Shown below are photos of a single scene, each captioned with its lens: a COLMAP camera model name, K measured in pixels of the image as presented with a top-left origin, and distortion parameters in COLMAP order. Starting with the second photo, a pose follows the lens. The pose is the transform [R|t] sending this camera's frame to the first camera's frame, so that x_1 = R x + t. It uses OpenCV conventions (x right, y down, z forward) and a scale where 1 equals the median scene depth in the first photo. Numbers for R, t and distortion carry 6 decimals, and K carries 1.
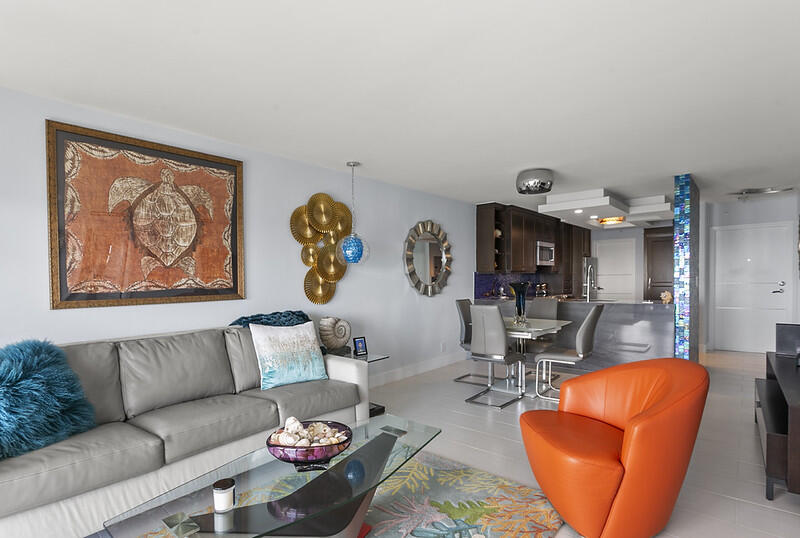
lens RADIAL K [[412.4, 0, 400.7], [0, 412.4, 290.6], [0, 0, 1]] dist [-0.000117, 0.000183]
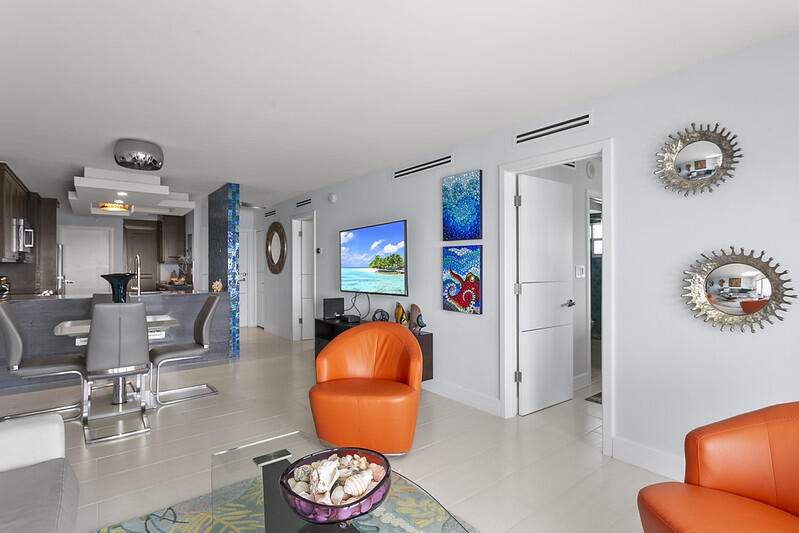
lens RADIAL K [[405.5, 0, 399.5], [0, 405.5, 266.5], [0, 0, 1]] dist [0.000817, 0.000388]
pose [[0.192612, 0.013868, 0.981177, -0.529679], [0.028378, 0.999403, -0.019696, -0.003072], [-0.980865, 0.031637, 0.192104, 0.431487]]
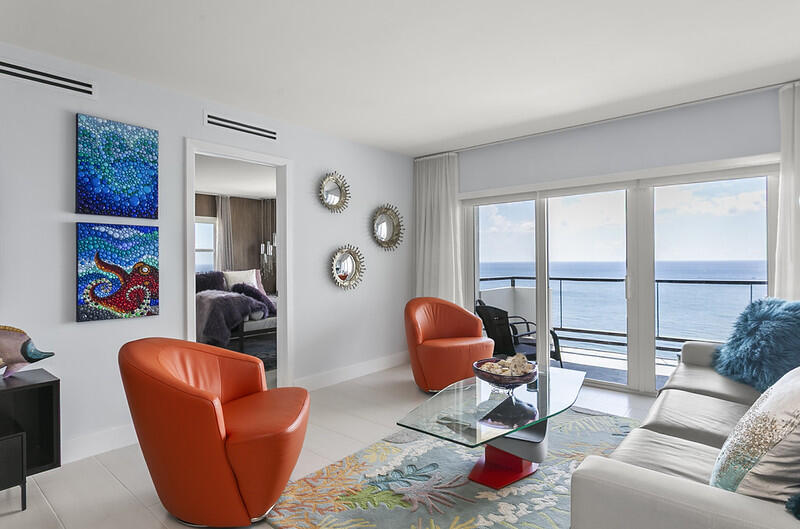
lens RADIAL K [[429.6, 0, 400.0], [0, 429.6, 264.5], [0, 0, 1]] dist [0.001626, 0.000684]
pose [[-0.999583, 0.025464, -0.013609, 0.077316], [0.024872, 0.998806, 0.042041, -0.021341], [0.014663, 0.041685, -0.999023, 1.340152]]
